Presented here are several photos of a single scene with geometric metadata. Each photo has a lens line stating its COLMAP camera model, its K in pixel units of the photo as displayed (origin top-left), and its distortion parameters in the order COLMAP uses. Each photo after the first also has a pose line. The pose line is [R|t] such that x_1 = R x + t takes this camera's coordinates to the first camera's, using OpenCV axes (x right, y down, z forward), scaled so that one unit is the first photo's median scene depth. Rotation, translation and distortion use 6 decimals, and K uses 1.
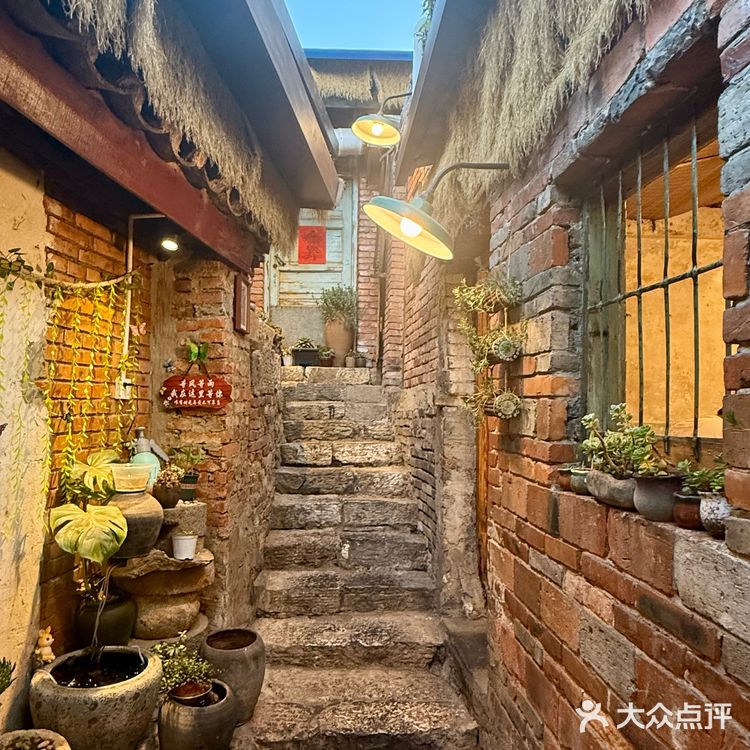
lens RADIAL K [[596.9, 0, 374.1], [0, 596.9, 374.5], [0, 0, 1]] dist [-0.005221, 0.004909]
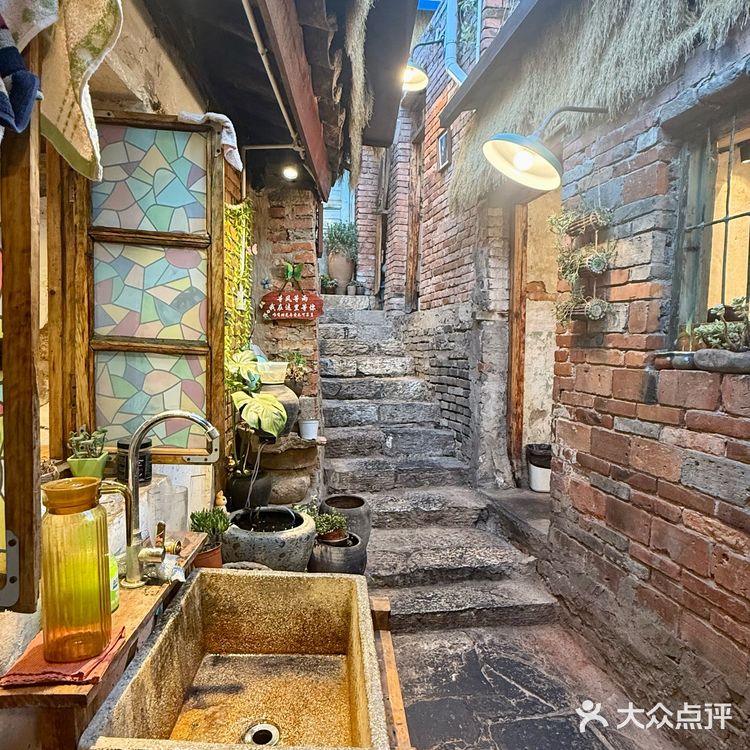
lens RADIAL K [[526.9, 0, 374.7], [0, 526.9, 375.0], [0, 0, 1]] dist [0.000217, -0.001531]
pose [[0.995962, -0.009623, 0.089262, -0.267927], [-0.001691, 0.992053, 0.125811, 0.038972], [-0.089764, -0.125454, 0.988030, -0.064078]]
